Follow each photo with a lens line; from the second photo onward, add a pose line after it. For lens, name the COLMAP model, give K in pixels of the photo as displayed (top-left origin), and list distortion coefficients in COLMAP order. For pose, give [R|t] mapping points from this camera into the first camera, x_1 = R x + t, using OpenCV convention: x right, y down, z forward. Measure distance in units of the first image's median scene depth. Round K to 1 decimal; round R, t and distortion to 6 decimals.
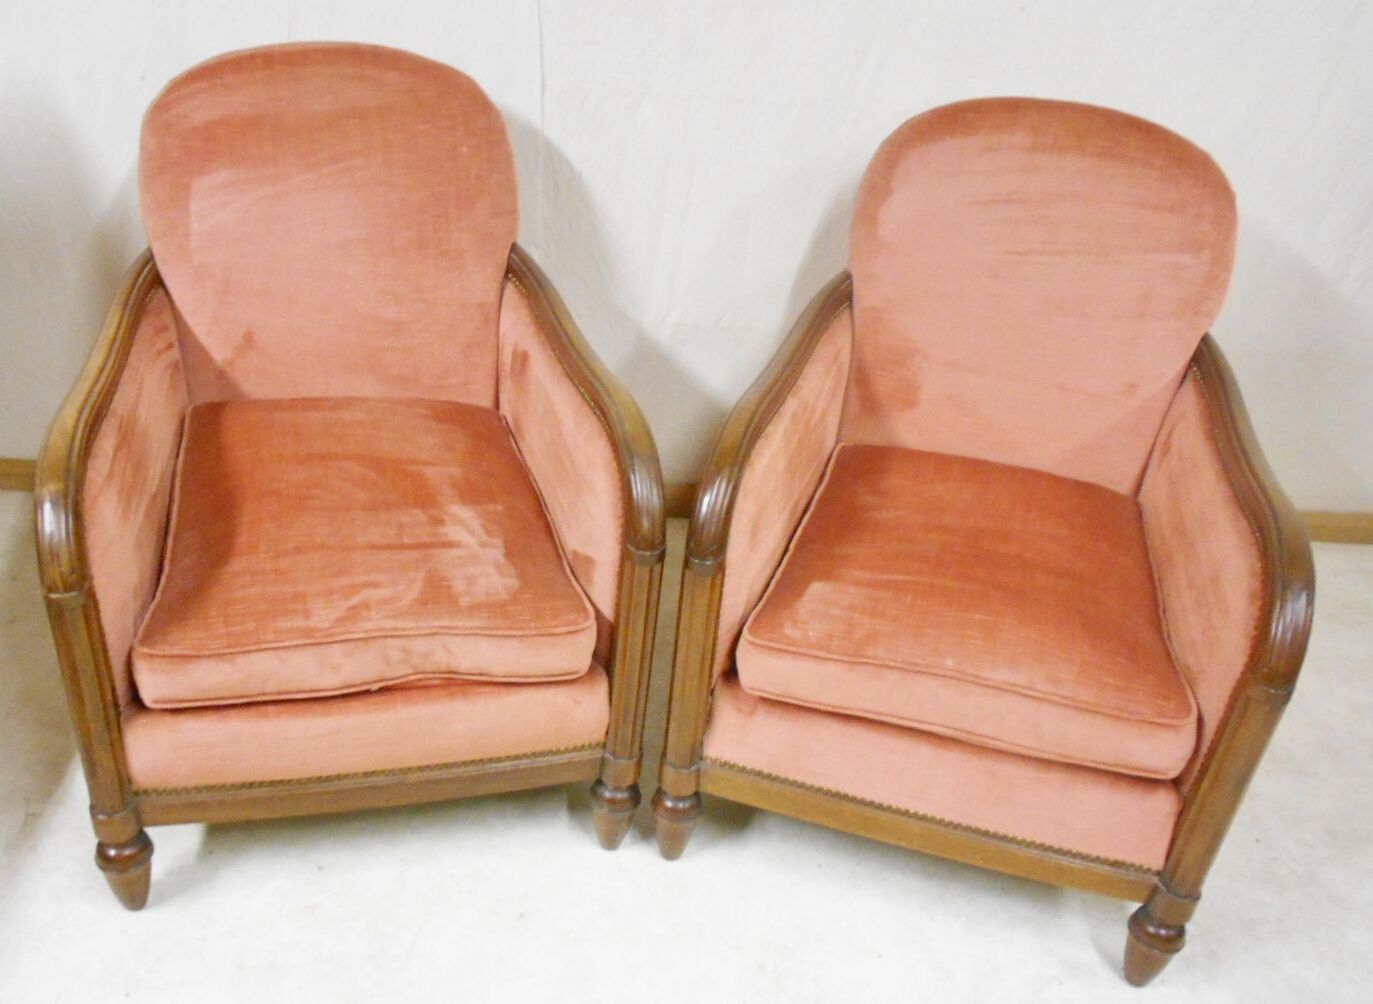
lens RADIAL K [[1329.4, 0, 663.2], [0, 1329.4, 527.1], [0, 0, 1]] dist [0.005027, 0.000612]
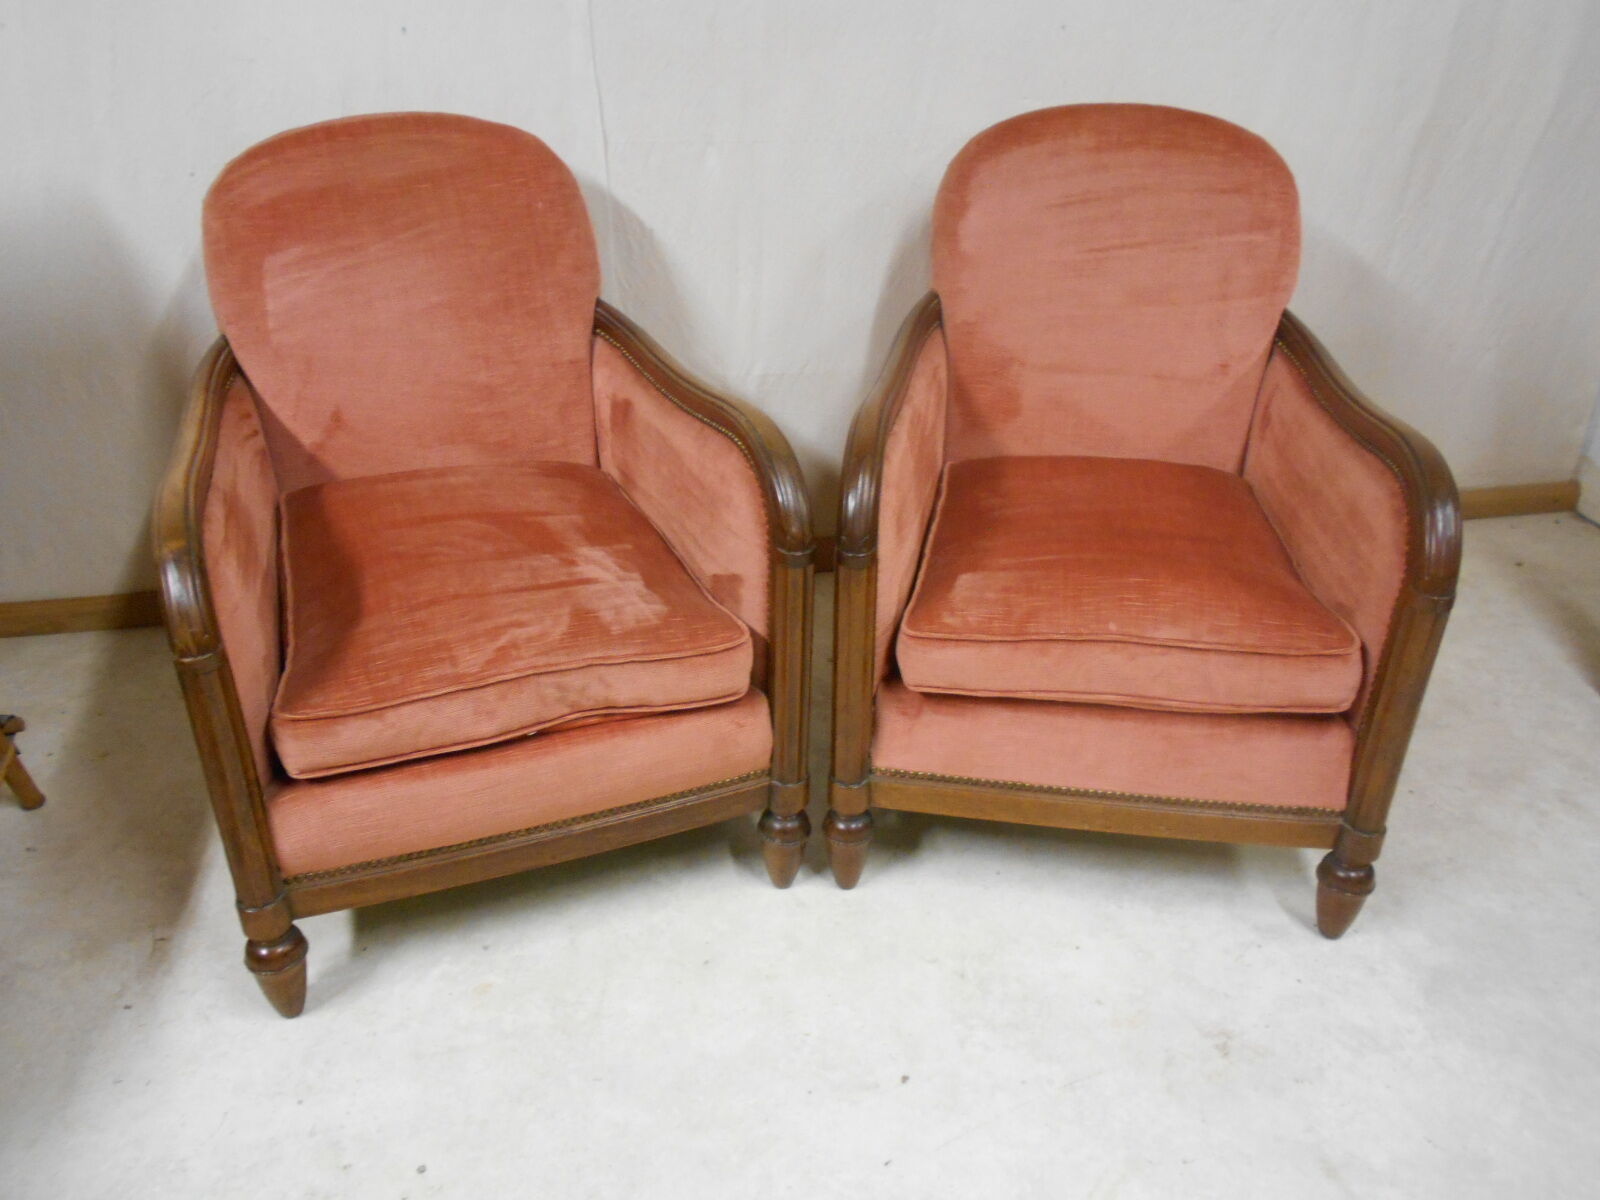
lens RADIAL K [[1323.8, 0, 805.4], [0, 1323.8, 602.5], [0, 0, 1]] dist [-0.001441, 0.005435]
pose [[0.987596, -0.124686, 0.095432, -0.095942], [0.131012, 0.989367, -0.063159, 0.107104], [-0.086543, 0.074878, 0.993430, 0.032742]]
